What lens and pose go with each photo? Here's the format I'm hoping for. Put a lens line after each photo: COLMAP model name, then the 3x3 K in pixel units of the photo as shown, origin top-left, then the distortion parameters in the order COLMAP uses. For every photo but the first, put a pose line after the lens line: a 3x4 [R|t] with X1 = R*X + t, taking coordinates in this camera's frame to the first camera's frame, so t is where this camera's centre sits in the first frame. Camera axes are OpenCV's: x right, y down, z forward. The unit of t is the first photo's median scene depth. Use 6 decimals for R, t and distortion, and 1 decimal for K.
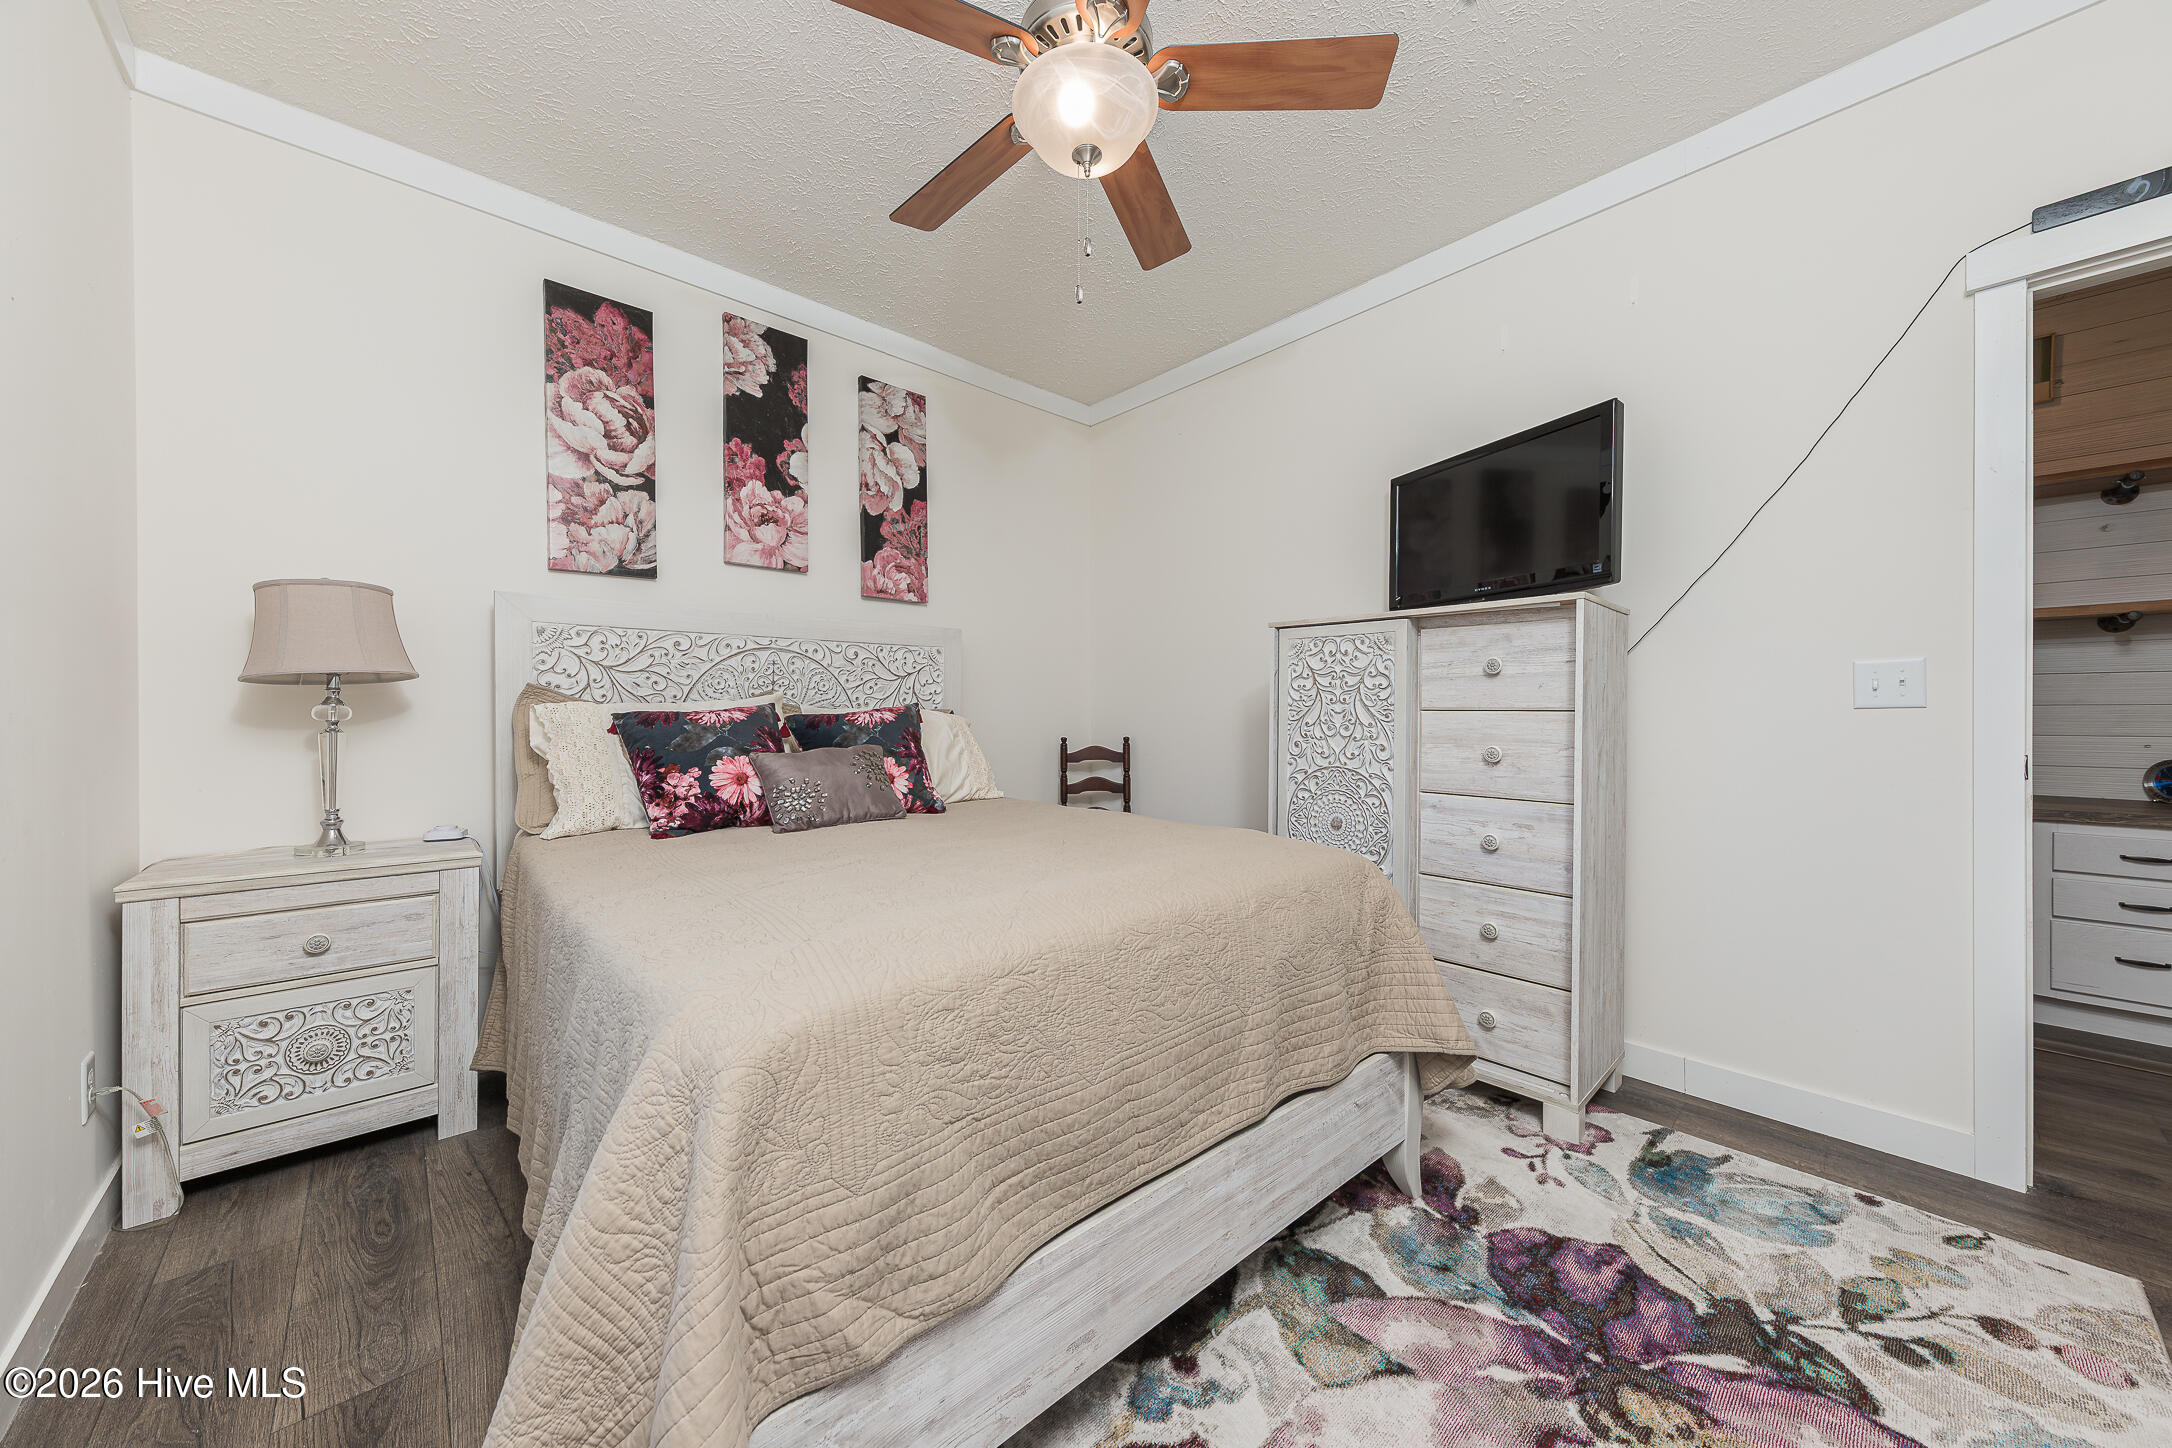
lens RADIAL K [[764.6, 0, 1079.9], [0, 764.6, 723.0], [0, 0, 1]] dist [0.006072, -0.001389]
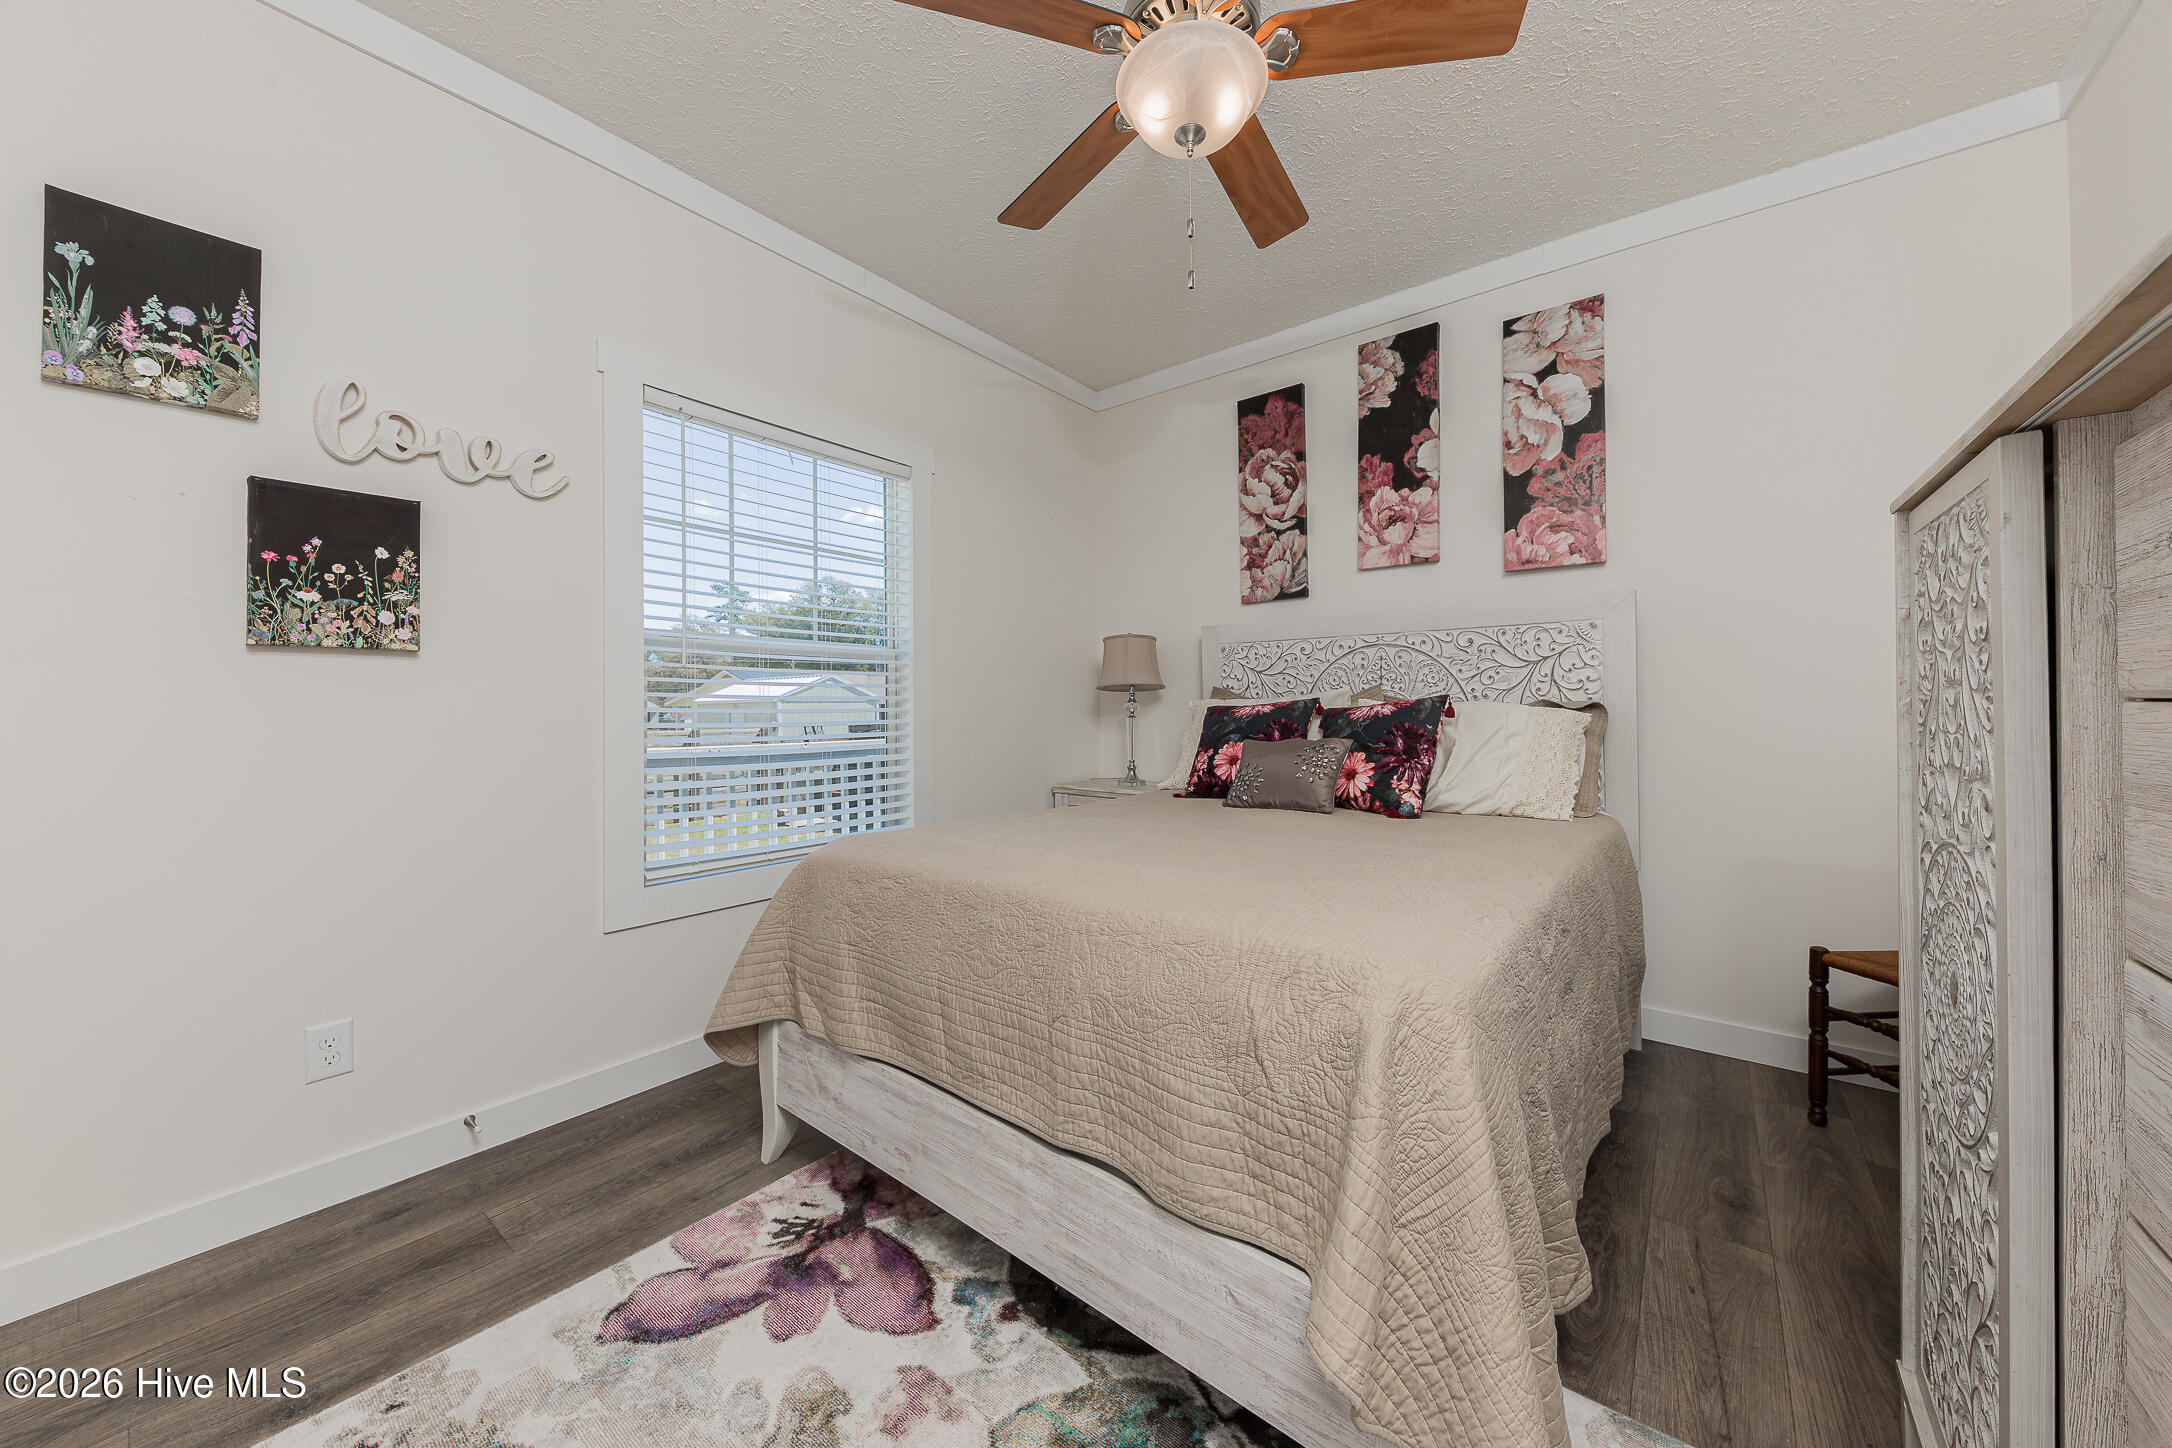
lens RADIAL K [[766.0, 0, 1079.3], [0, 766.0, 704.9], [0, 0, 1]] dist [0.008484, -0.000048]
pose [[0.151082, -0.001112, -0.988521, 0.573273], [-0.006354, 0.999978, -0.002097, -0.009880], [0.988501, 0.006598, 0.151072, 0.432643]]
